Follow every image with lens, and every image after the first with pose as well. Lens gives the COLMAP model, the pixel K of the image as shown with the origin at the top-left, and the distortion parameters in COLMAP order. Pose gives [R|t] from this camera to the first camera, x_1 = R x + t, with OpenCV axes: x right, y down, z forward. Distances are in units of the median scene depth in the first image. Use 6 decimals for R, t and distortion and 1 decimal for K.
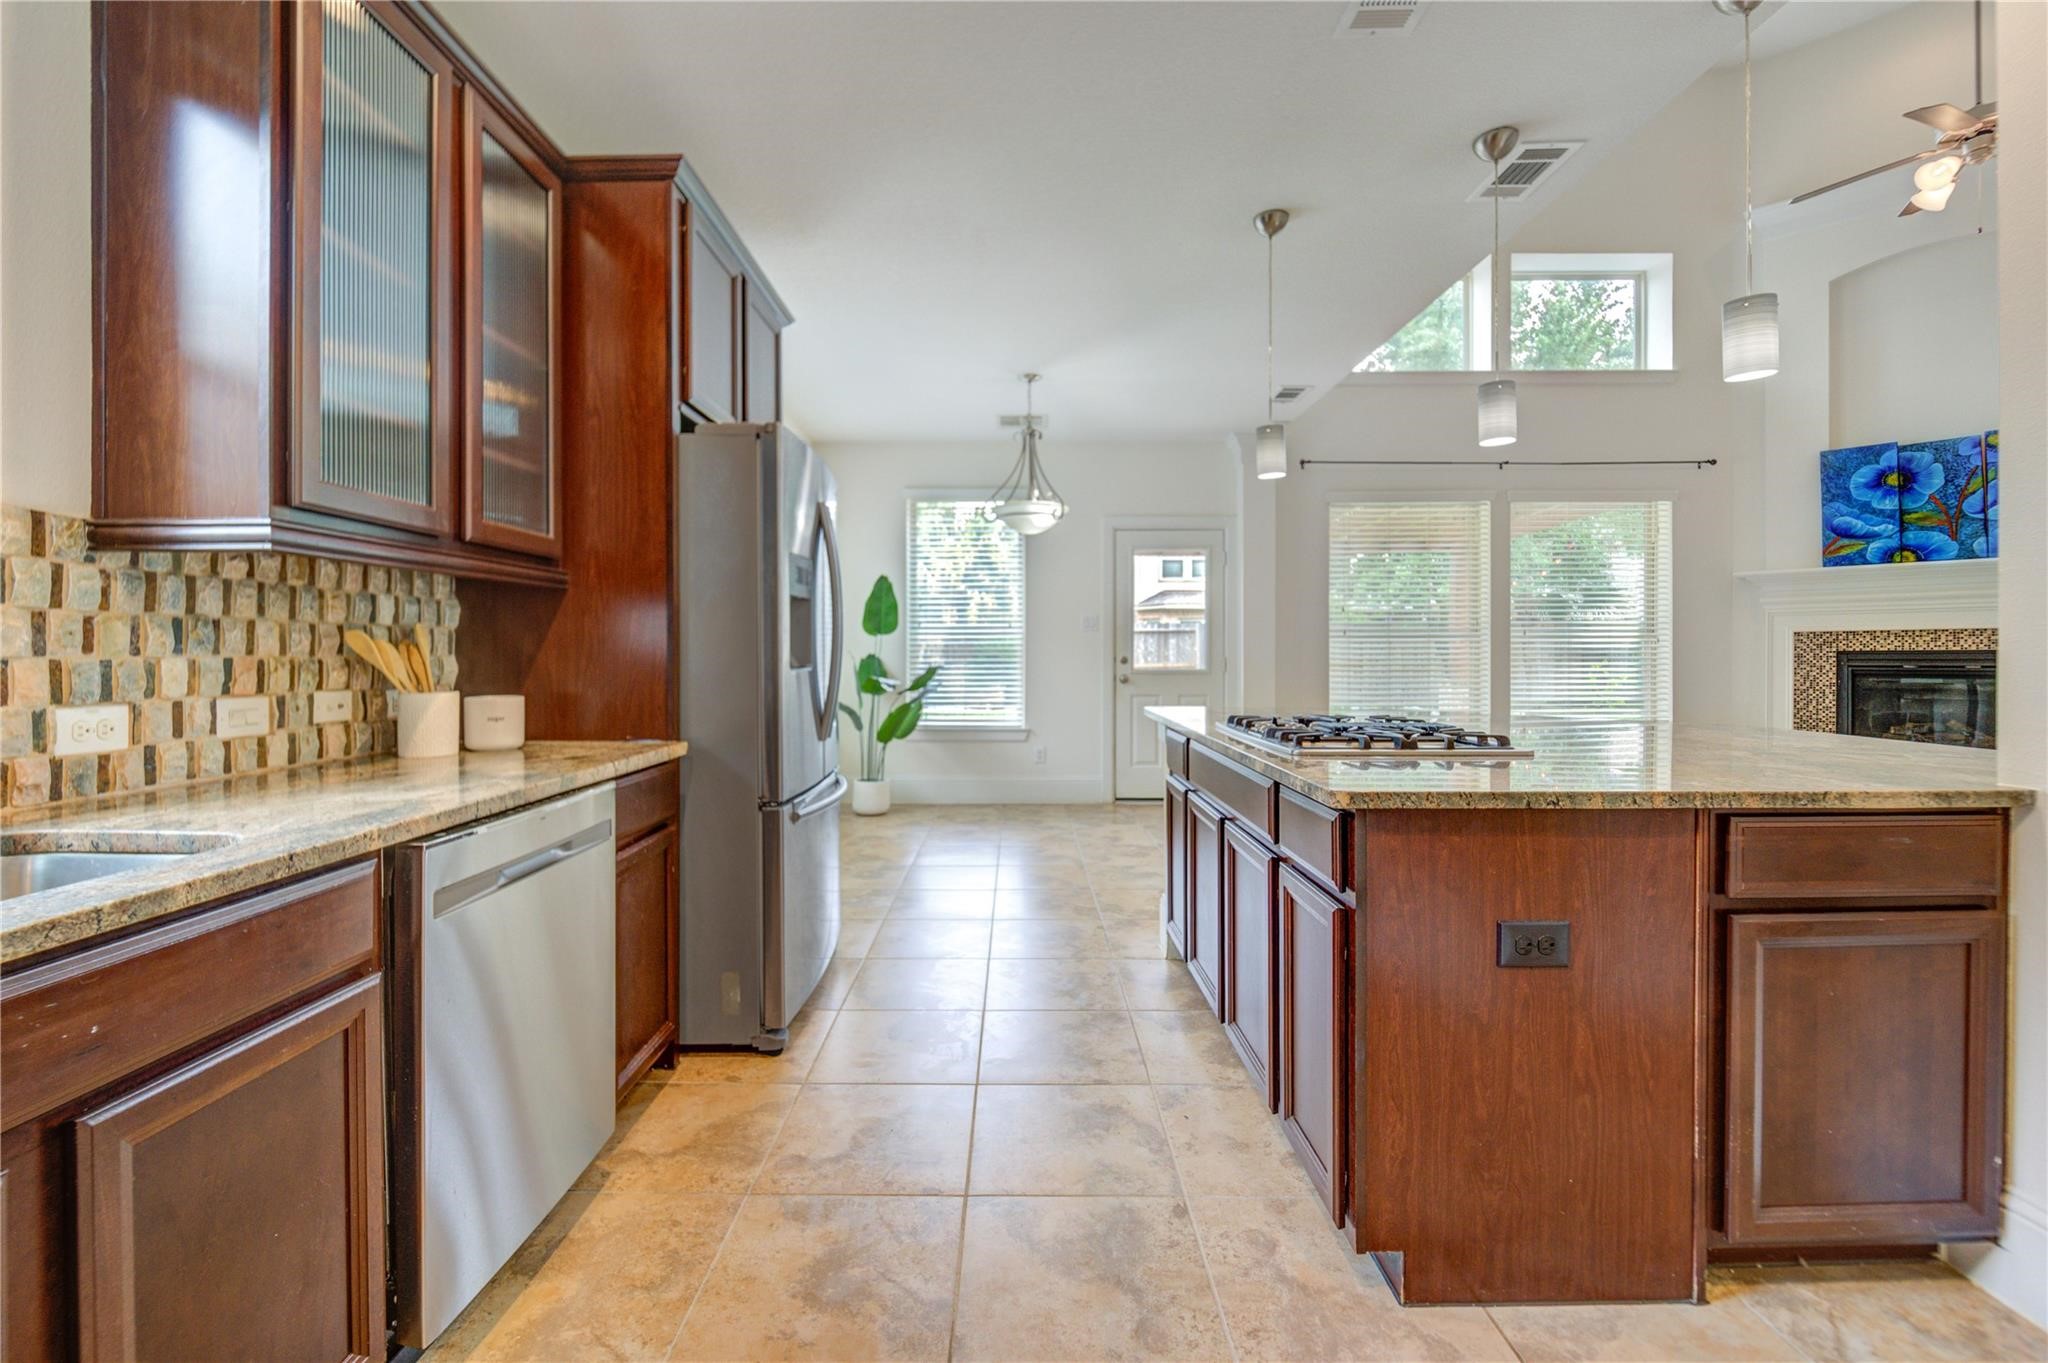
lens RADIAL K [[856.6, 0, 996.7], [0, 856.6, 660.5], [0, 0, 1]] dist [-0.009311, -0.001162]
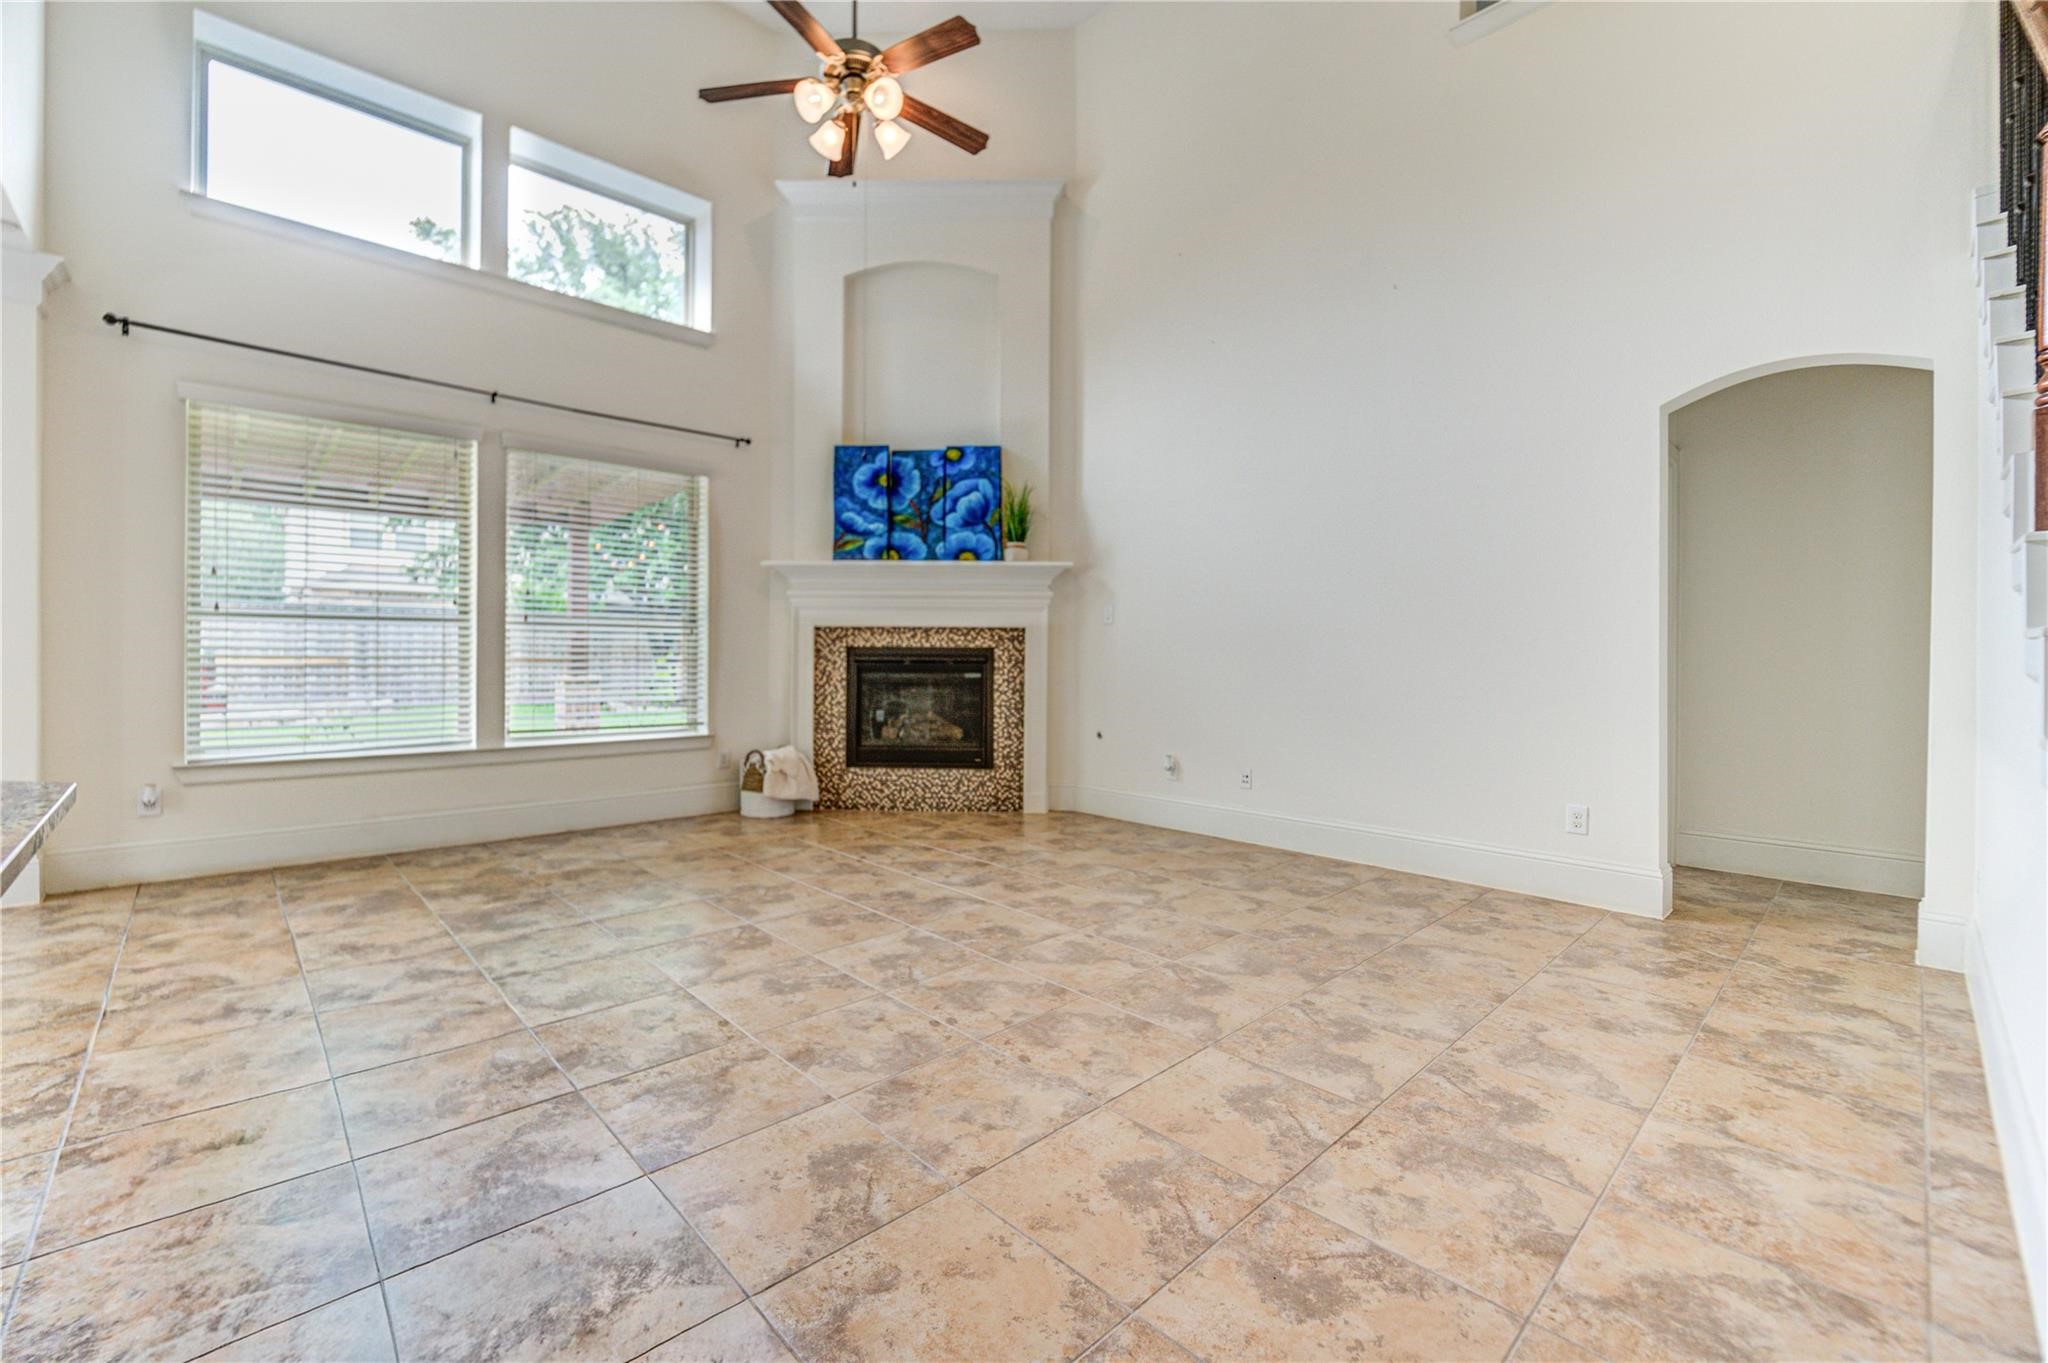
lens RADIAL K [[856.6, 0, 997.5], [0, 856.6, 664.9], [0, 0, 1]] dist [-0.009311, -0.001162]
pose [[0.717670, -0.001122, 0.696383, 0.428978], [-0.005049, 0.999964, 0.006815, 0.003104], [-0.696365, -0.008407, 0.717638, 0.152760]]
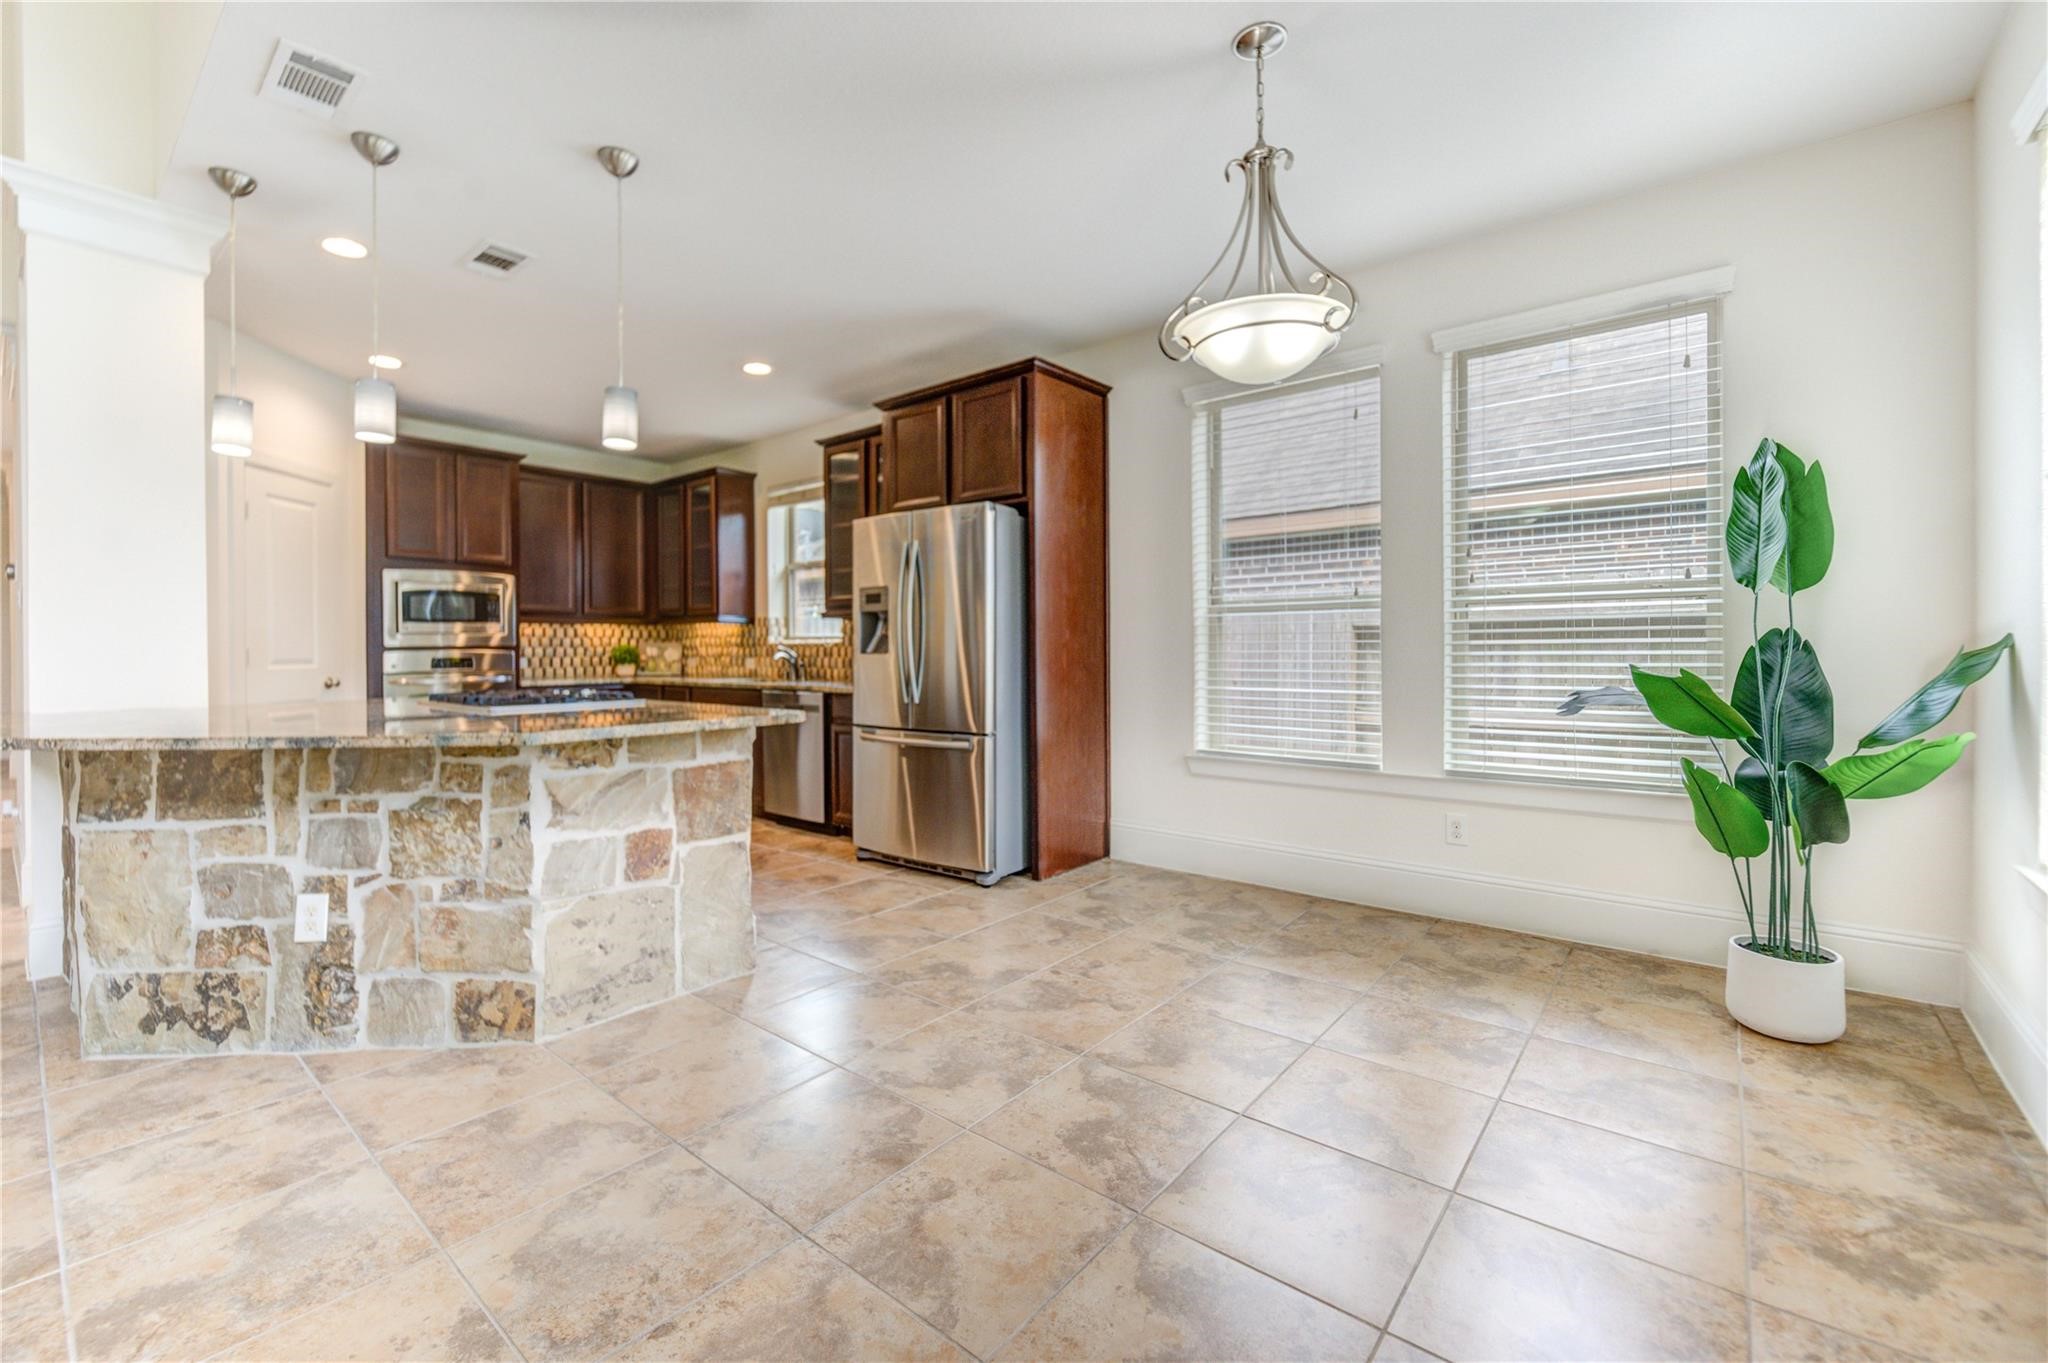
lens RADIAL K [[856.6, 0, 1013.3], [0, 856.6, 659.8], [0, 0, 1]] dist [-0.009311, -0.001162]
pose [[-0.619290, 0.012910, -0.785056, 0.425764], [-0.001288, 0.999847, 0.017458, -0.003554], [0.785162, 0.011822, -0.619178, 1.044831]]
